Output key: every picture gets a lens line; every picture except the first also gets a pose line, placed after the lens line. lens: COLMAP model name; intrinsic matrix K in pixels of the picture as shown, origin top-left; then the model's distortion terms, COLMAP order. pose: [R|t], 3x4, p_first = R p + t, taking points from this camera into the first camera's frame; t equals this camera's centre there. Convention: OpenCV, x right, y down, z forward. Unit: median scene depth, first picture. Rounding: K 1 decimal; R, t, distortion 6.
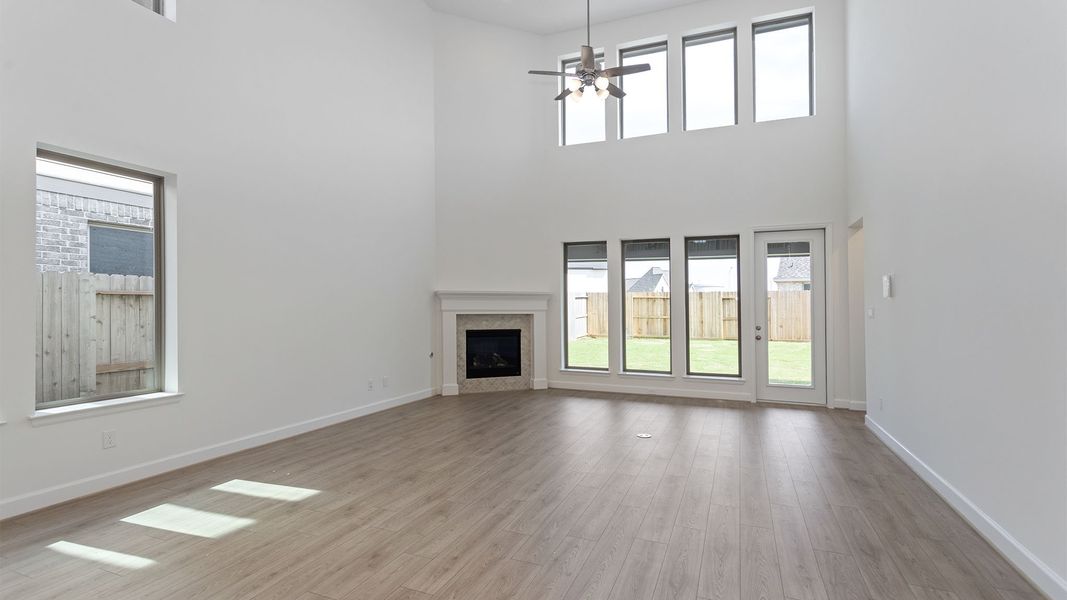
lens RADIAL K [[519.9, 0, 539.9], [0, 519.9, 297.5], [0, 0, 1]] dist [0.022170, 0.000127]
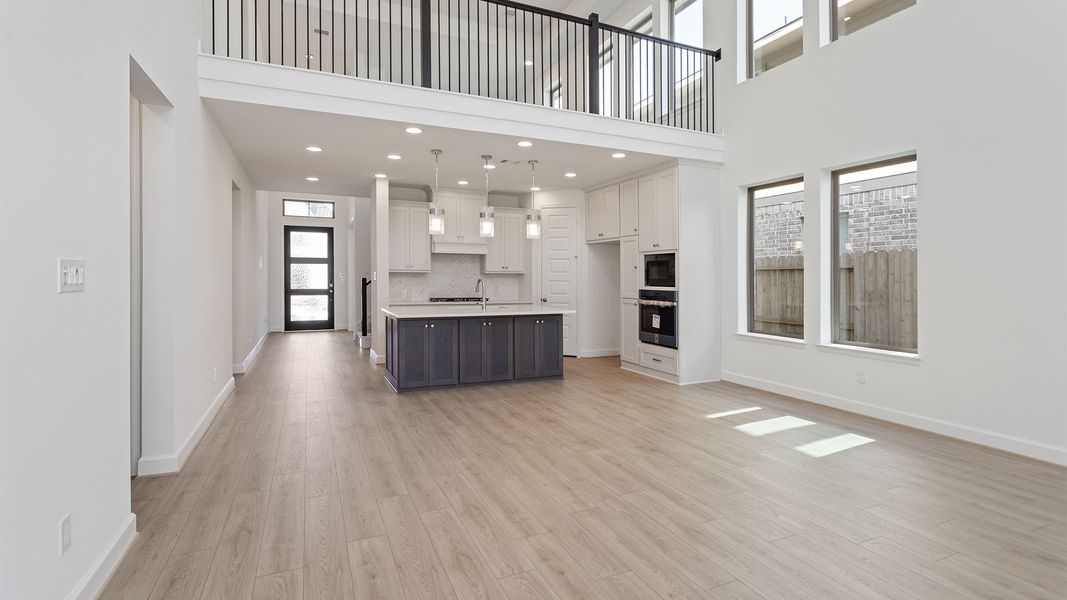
lens RADIAL K [[519.9, 0, 538.4], [0, 519.9, 293.2], [0, 0, 1]] dist [0.022170, 0.000127]
pose [[-0.711772, 0.007896, -0.702367, 0.878156], [0.002813, 0.999961, 0.008390, 0.055624], [0.702405, 0.003996, -0.711766, 1.751324]]
